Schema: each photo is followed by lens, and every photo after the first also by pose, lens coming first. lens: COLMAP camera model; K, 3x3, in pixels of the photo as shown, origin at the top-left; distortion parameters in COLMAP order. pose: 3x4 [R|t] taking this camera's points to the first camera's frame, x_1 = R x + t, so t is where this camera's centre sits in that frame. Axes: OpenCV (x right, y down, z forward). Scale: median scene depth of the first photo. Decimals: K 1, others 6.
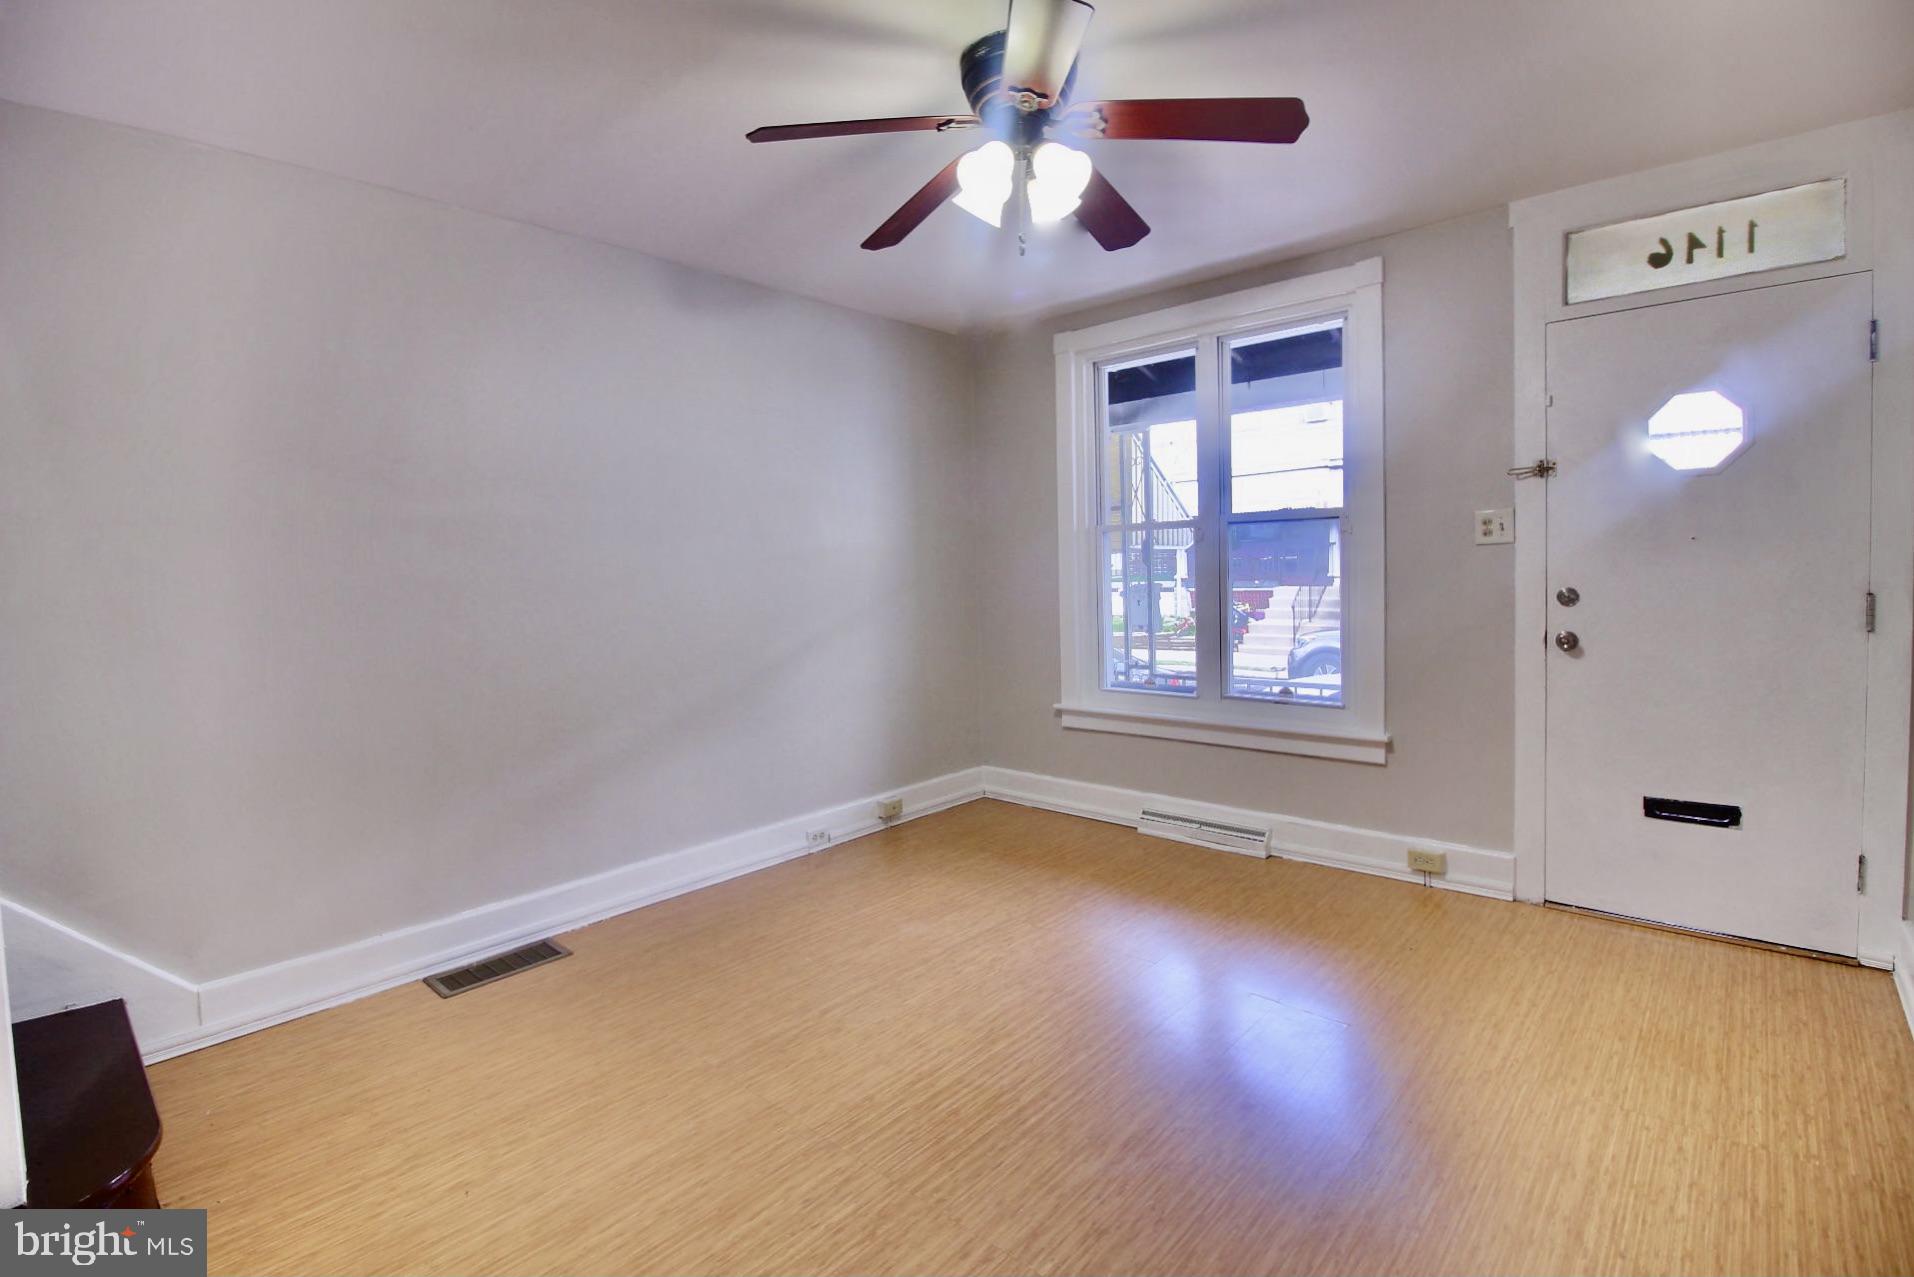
lens RADIAL K [[894.0, 0, 957.8], [0, 894.0, 621.0], [0, 0, 1]] dist [-0.002614, -0.014445]
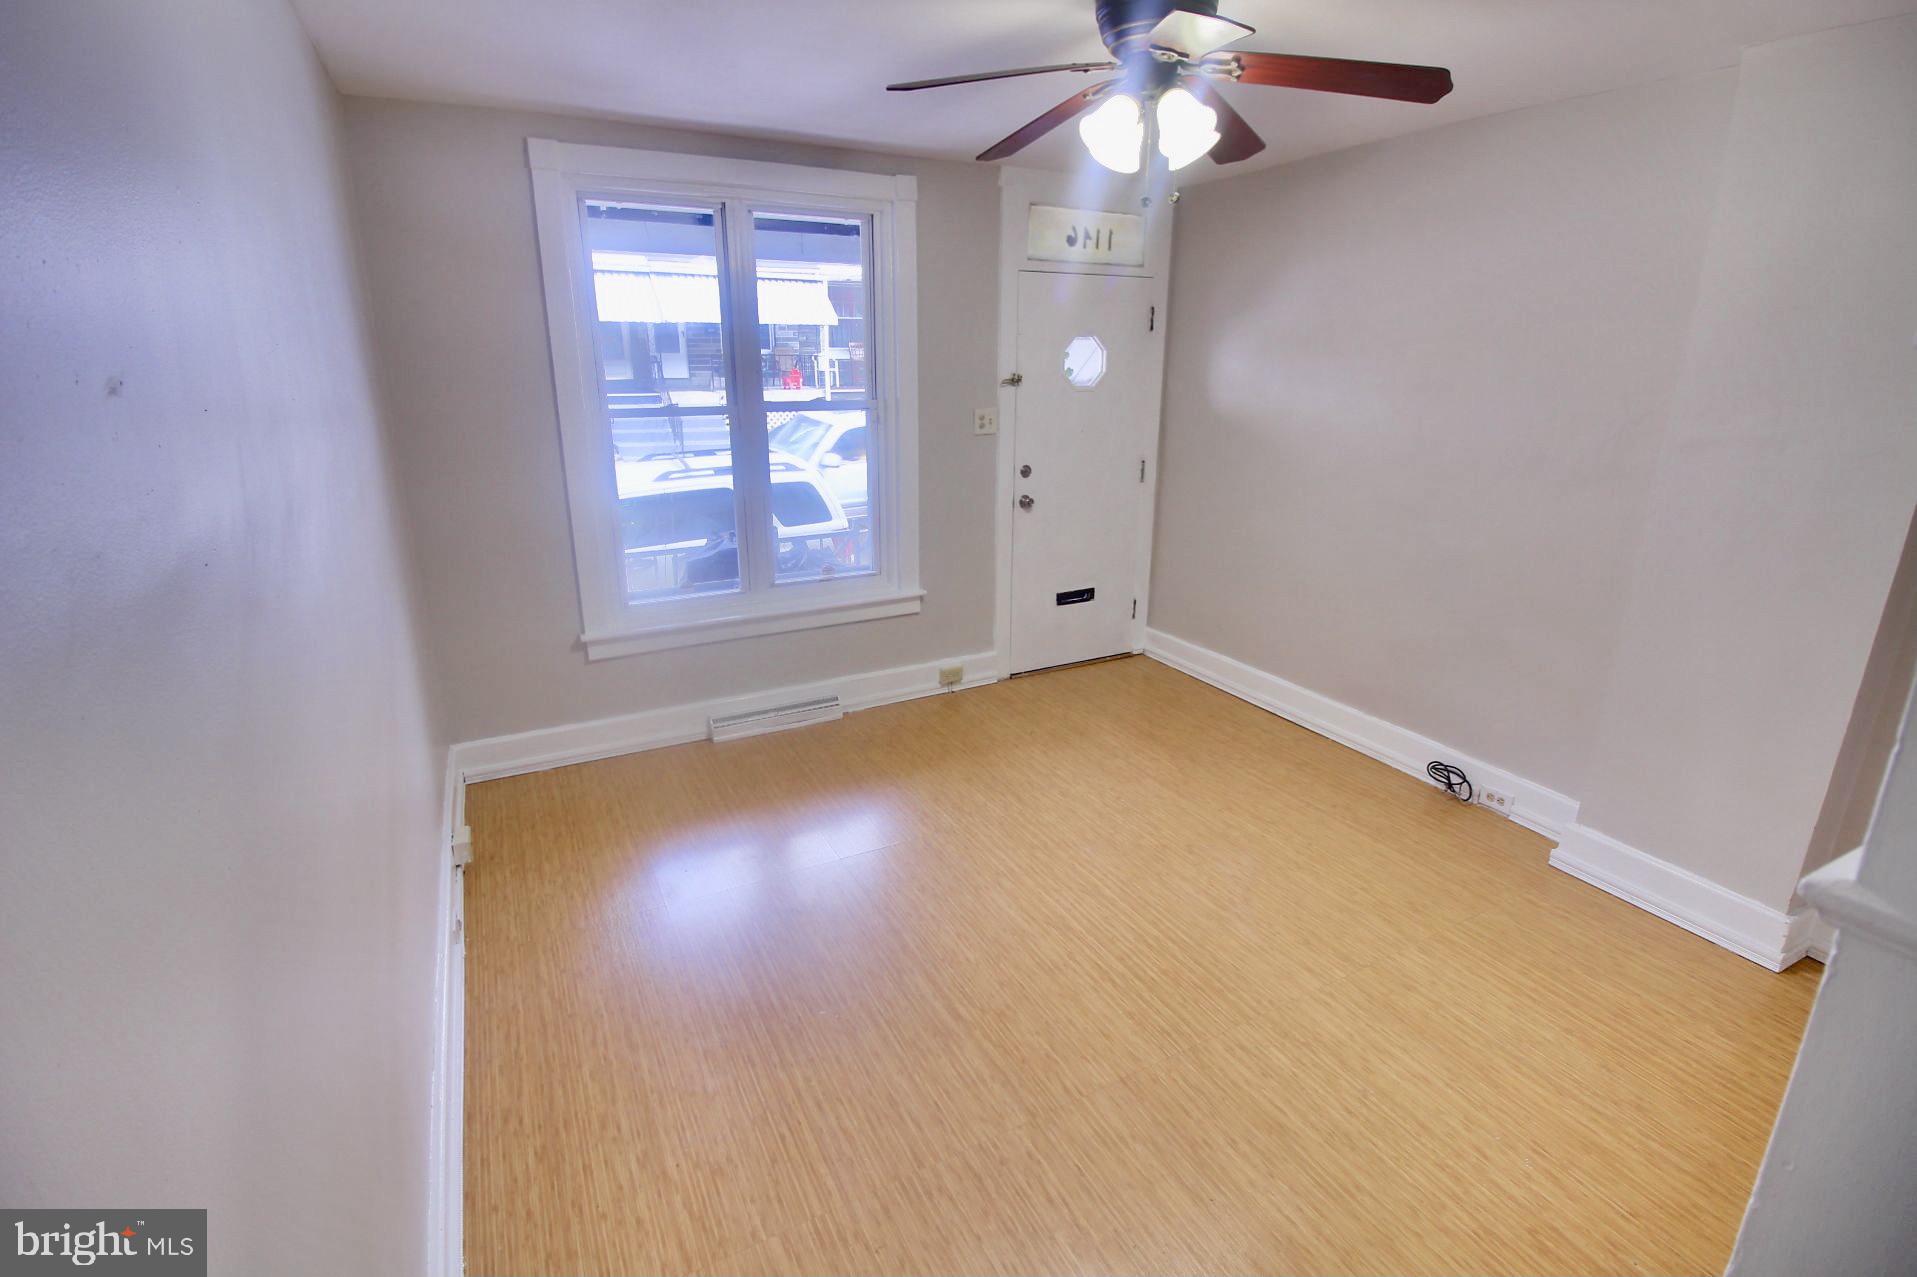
lens RADIAL K [[895.4, 0, 959.3], [0, 895.4, 621.0], [0, 0, 1]] dist [-0.002614, -0.014445]
pose [[0.330584, -0.245042, 0.911410, -0.748545], [0.041567, 0.968549, 0.245327, -0.153589], [-0.942861, -0.043217, 0.330372, 0.604284]]
